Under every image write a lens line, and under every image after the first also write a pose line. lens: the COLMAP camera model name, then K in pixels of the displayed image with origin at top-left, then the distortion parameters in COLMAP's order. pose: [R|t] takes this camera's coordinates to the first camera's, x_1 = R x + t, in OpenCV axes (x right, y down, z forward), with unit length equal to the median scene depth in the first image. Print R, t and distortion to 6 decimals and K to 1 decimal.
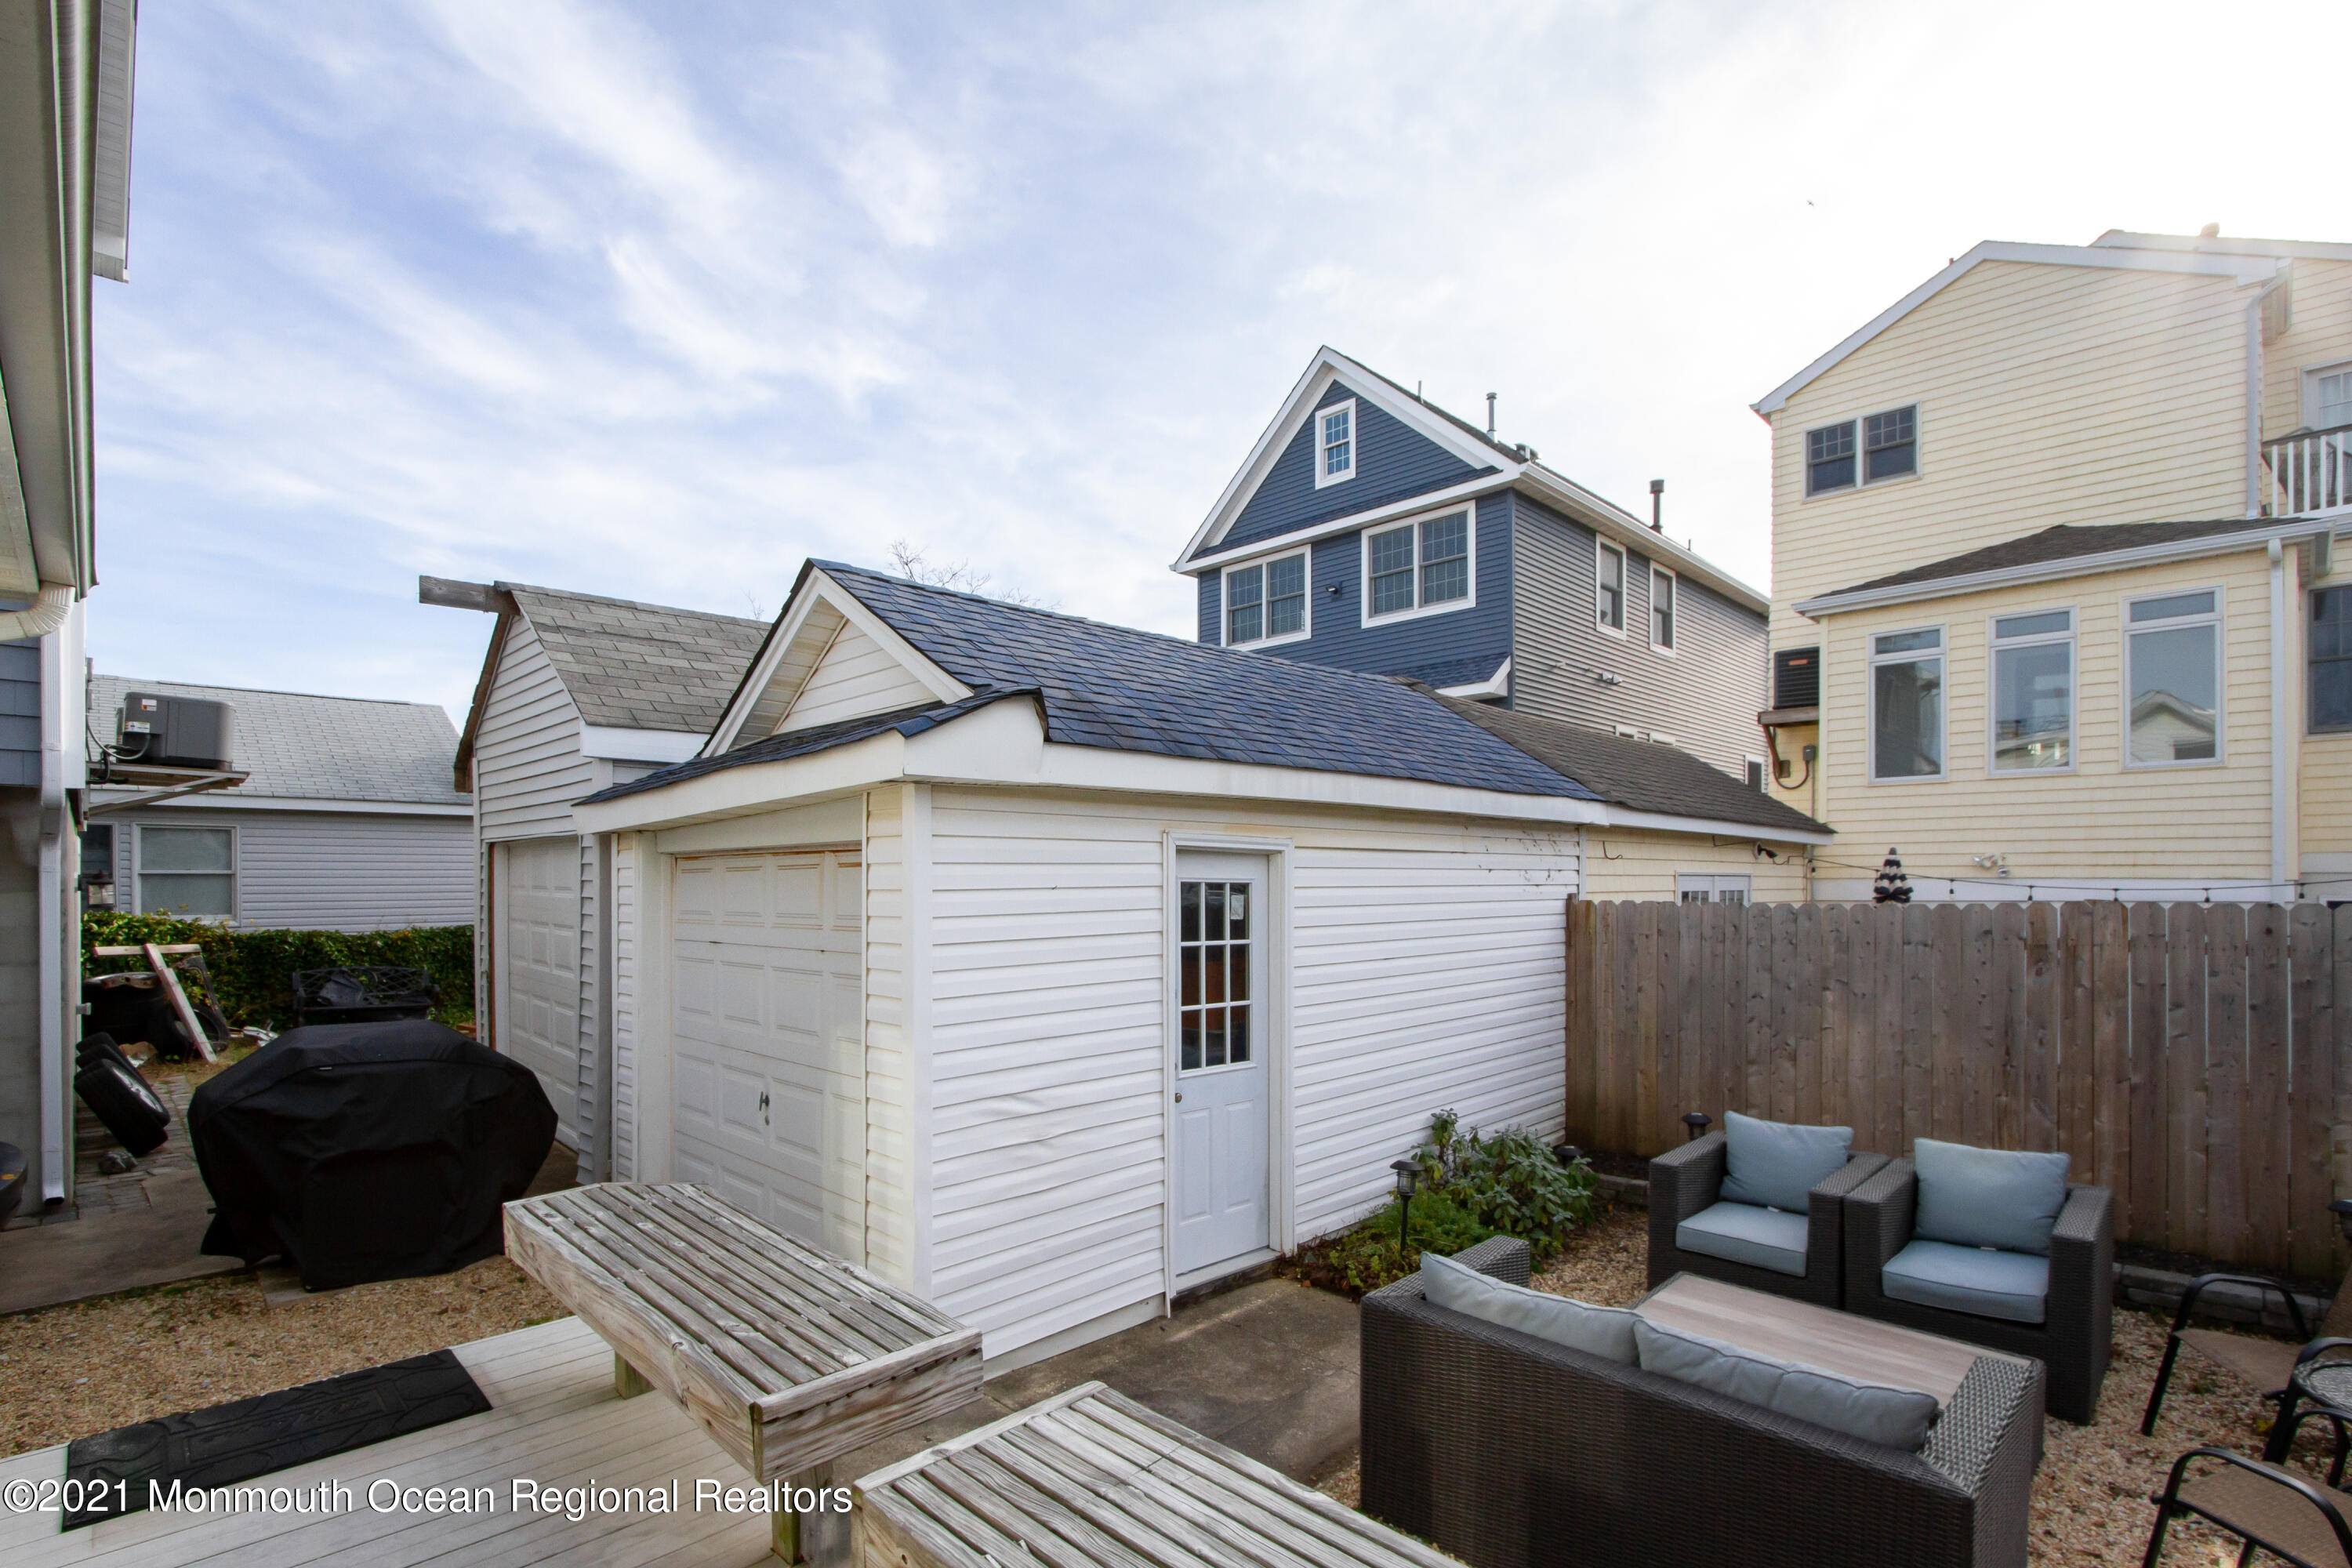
lens RADIAL K [[1101.8, 0, 1188.8], [0, 1101.8, 872.1], [0, 0, 1]] dist [-0.013392, 0.000308]
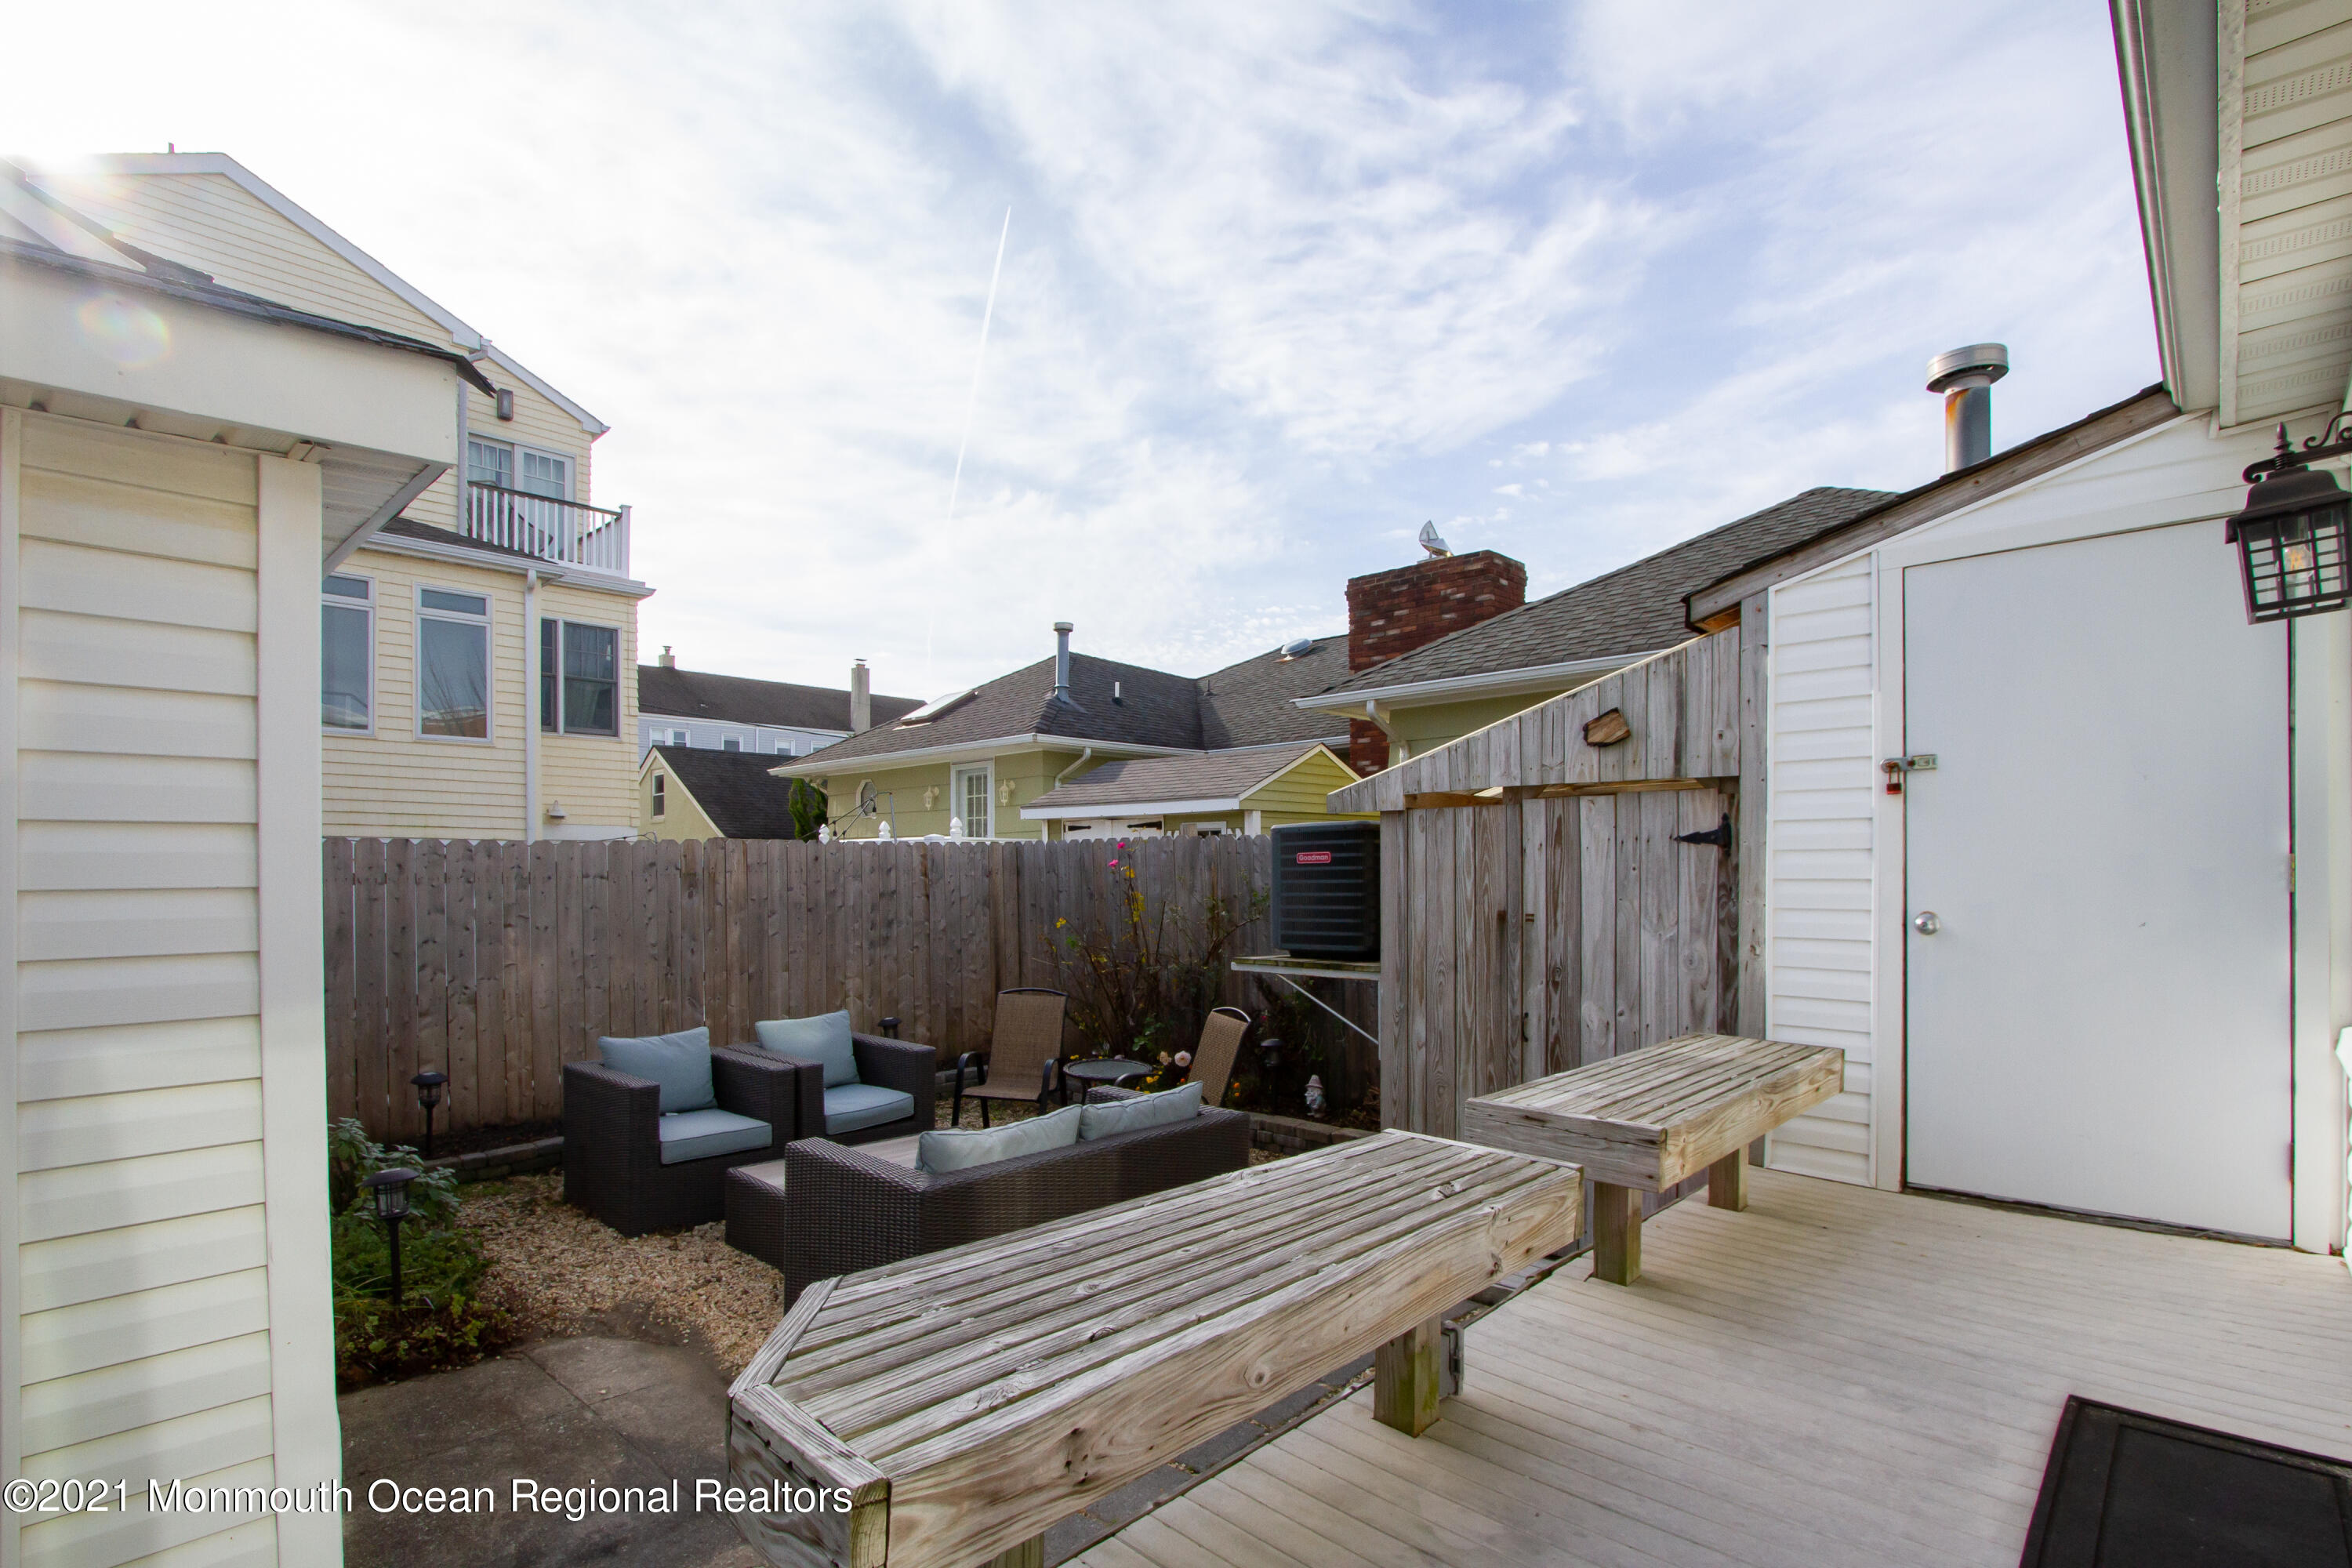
lens RADIAL K [[1101.8, 0, 1188.8], [0, 1101.8, 872.1], [0, 0, 1]] dist [-0.013392, 0.000308]
pose [[-0.021754, -0.003449, 0.999757, -0.442869], [-0.006556, 0.999973, 0.003307, 0.052301], [-0.999742, -0.006482, -0.021776, 0.417944]]
